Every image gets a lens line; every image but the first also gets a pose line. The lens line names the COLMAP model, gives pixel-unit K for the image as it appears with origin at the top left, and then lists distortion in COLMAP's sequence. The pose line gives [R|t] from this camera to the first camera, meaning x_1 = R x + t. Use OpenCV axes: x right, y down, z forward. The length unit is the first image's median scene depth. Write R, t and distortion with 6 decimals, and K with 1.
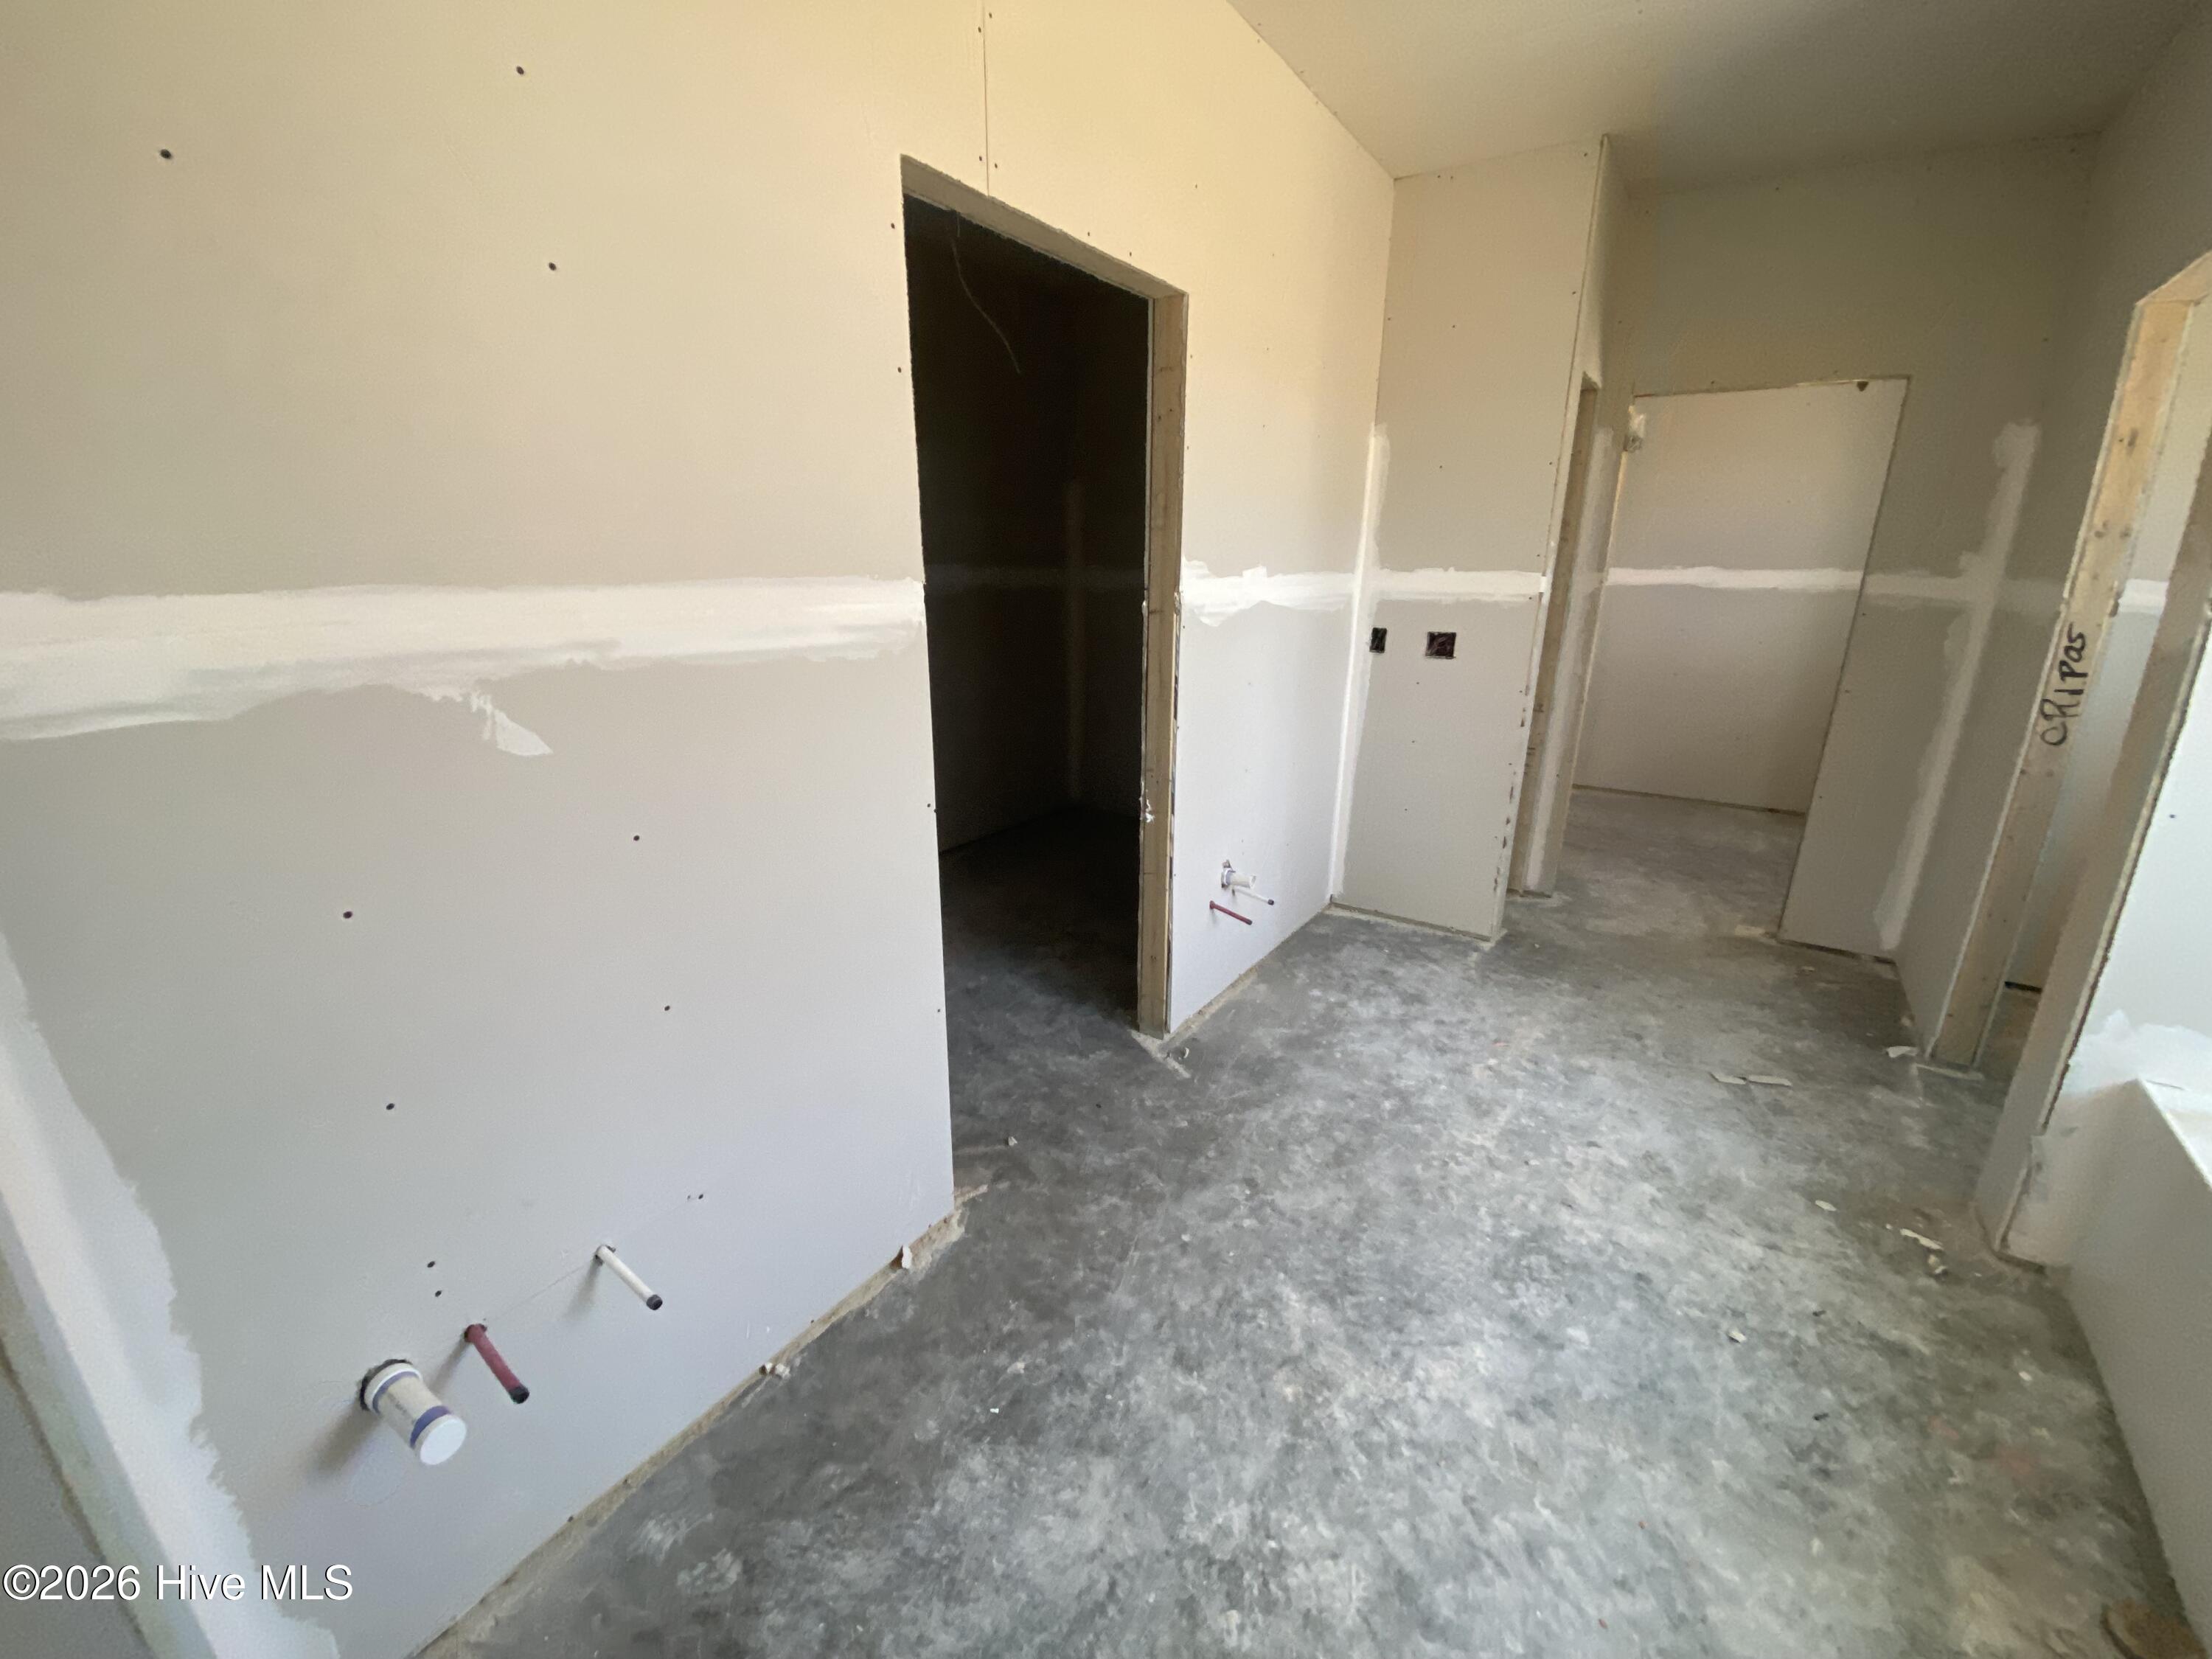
lens RADIAL K [[899.7, 0, 1103.8], [0, 899.7, 830.7], [0, 0, 1]] dist [0.000333, -0.013236]
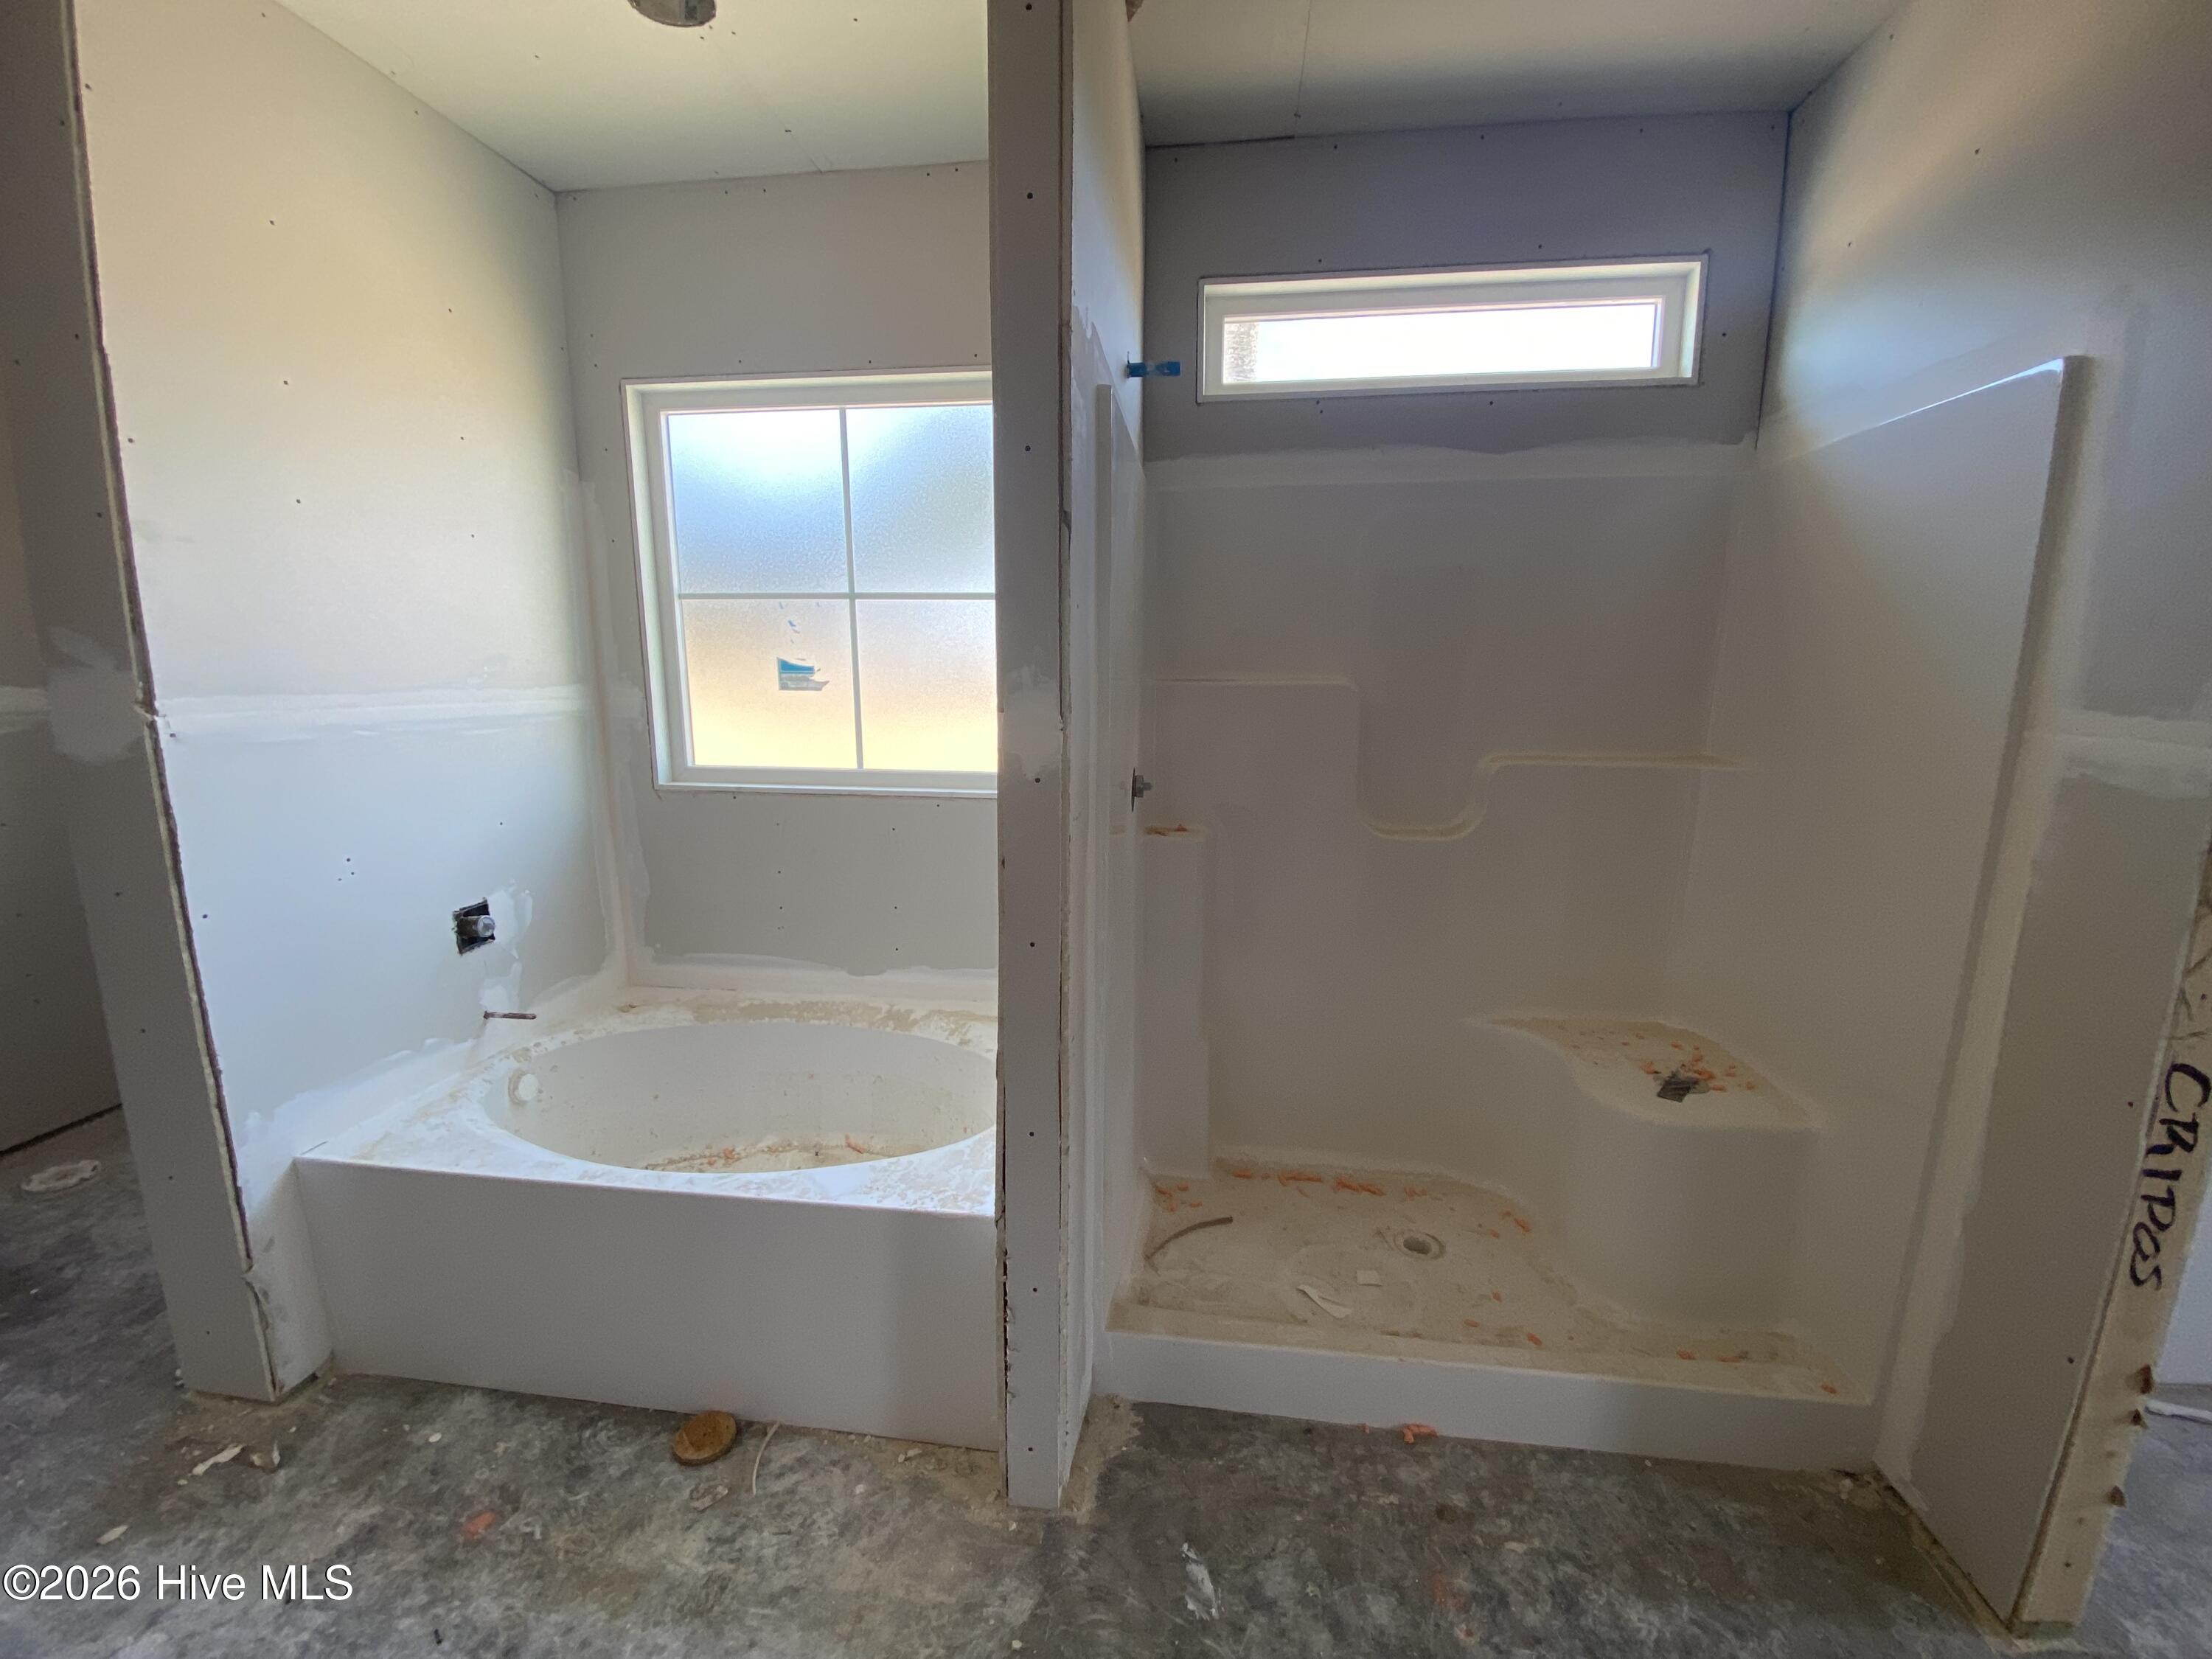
lens RADIAL K [[899.7, 0, 1103.8], [0, 899.7, 830.7], [0, 0, 1]] dist [0.000333, -0.013236]
pose [[-0.456169, -0.156229, 0.876072, -0.102246], [0.252286, 0.921374, 0.295673, -0.137948], [-0.853382, 0.355897, -0.380888, 0.452143]]
